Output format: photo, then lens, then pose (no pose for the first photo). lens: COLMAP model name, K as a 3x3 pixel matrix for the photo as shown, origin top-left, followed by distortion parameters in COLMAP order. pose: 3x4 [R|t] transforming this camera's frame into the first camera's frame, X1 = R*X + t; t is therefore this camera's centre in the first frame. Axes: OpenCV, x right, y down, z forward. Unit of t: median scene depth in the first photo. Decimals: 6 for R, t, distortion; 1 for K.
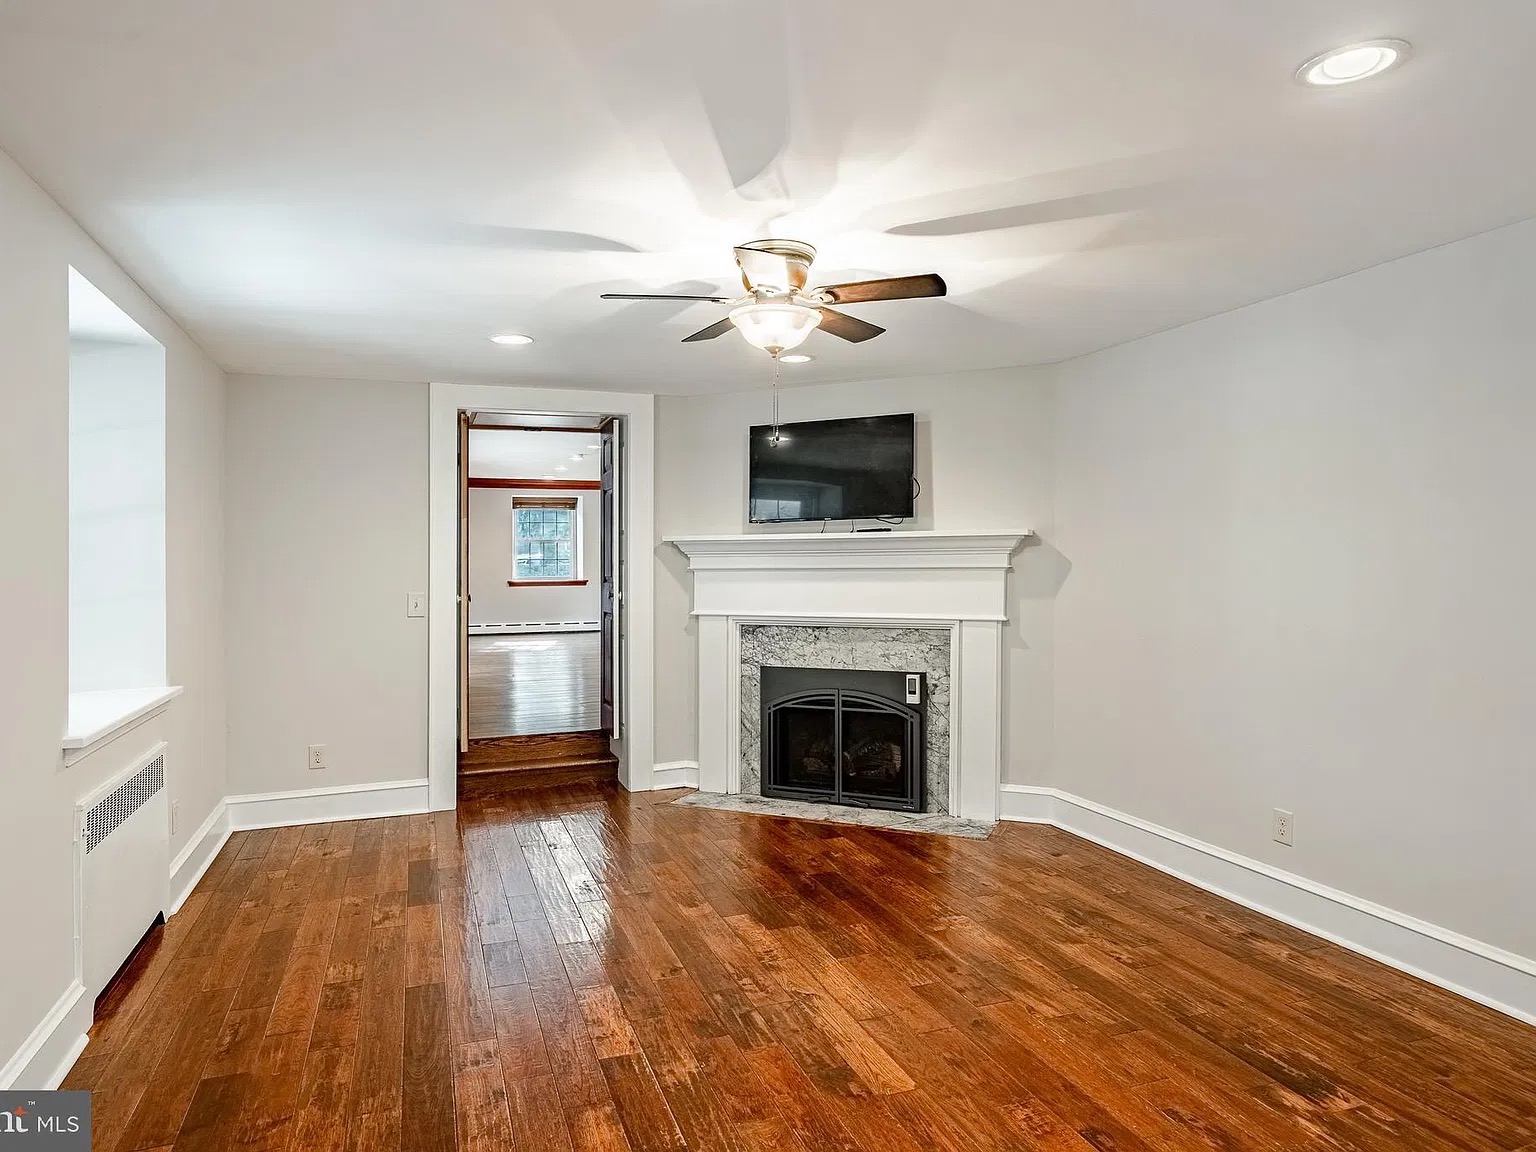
lens RADIAL K [[953.5, 0, 766.1], [0, 953.5, 569.4], [0, 0, 1]] dist [0.006266, 0.000615]
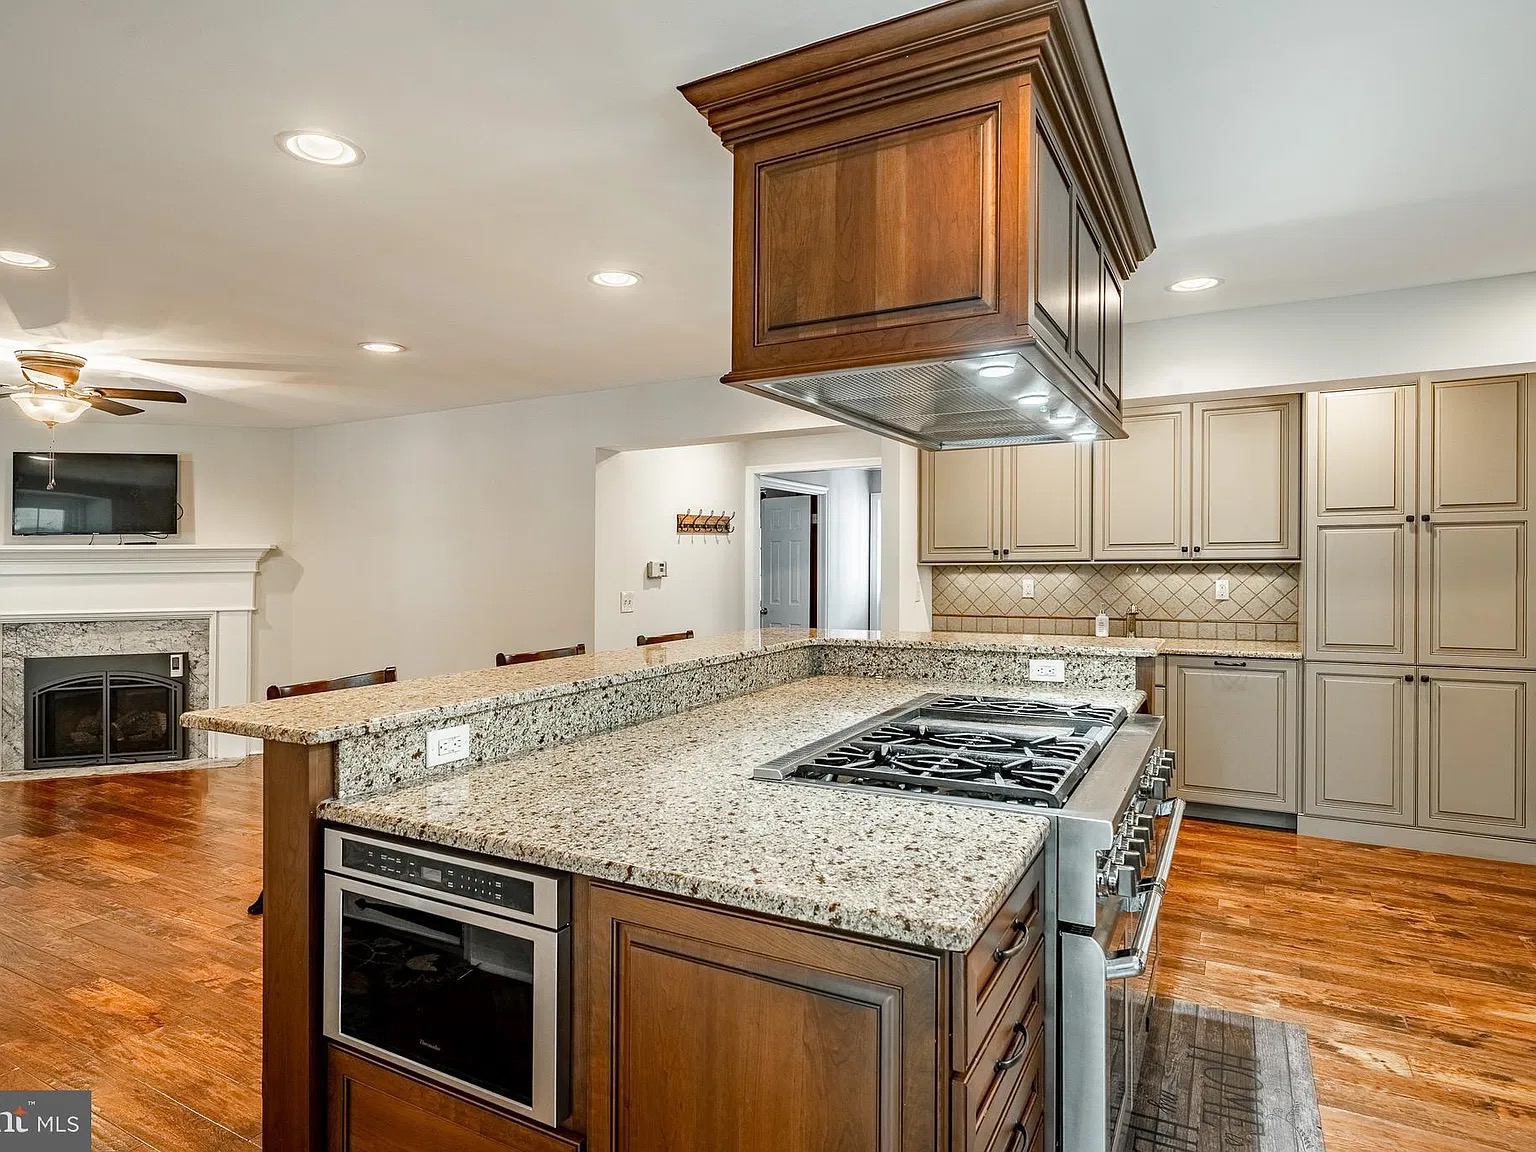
lens RADIAL K [[890.4, 0, 759.4], [0, 890.4, 561.4], [0, 0, 1]] dist [-0.003058, -0.002416]
pose [[0.760810, 0.002191, 0.648970, -0.028656], [0.009051, 0.999861, -0.013987, 0.007064], [-0.648911, 0.016516, 0.760685, -0.444441]]
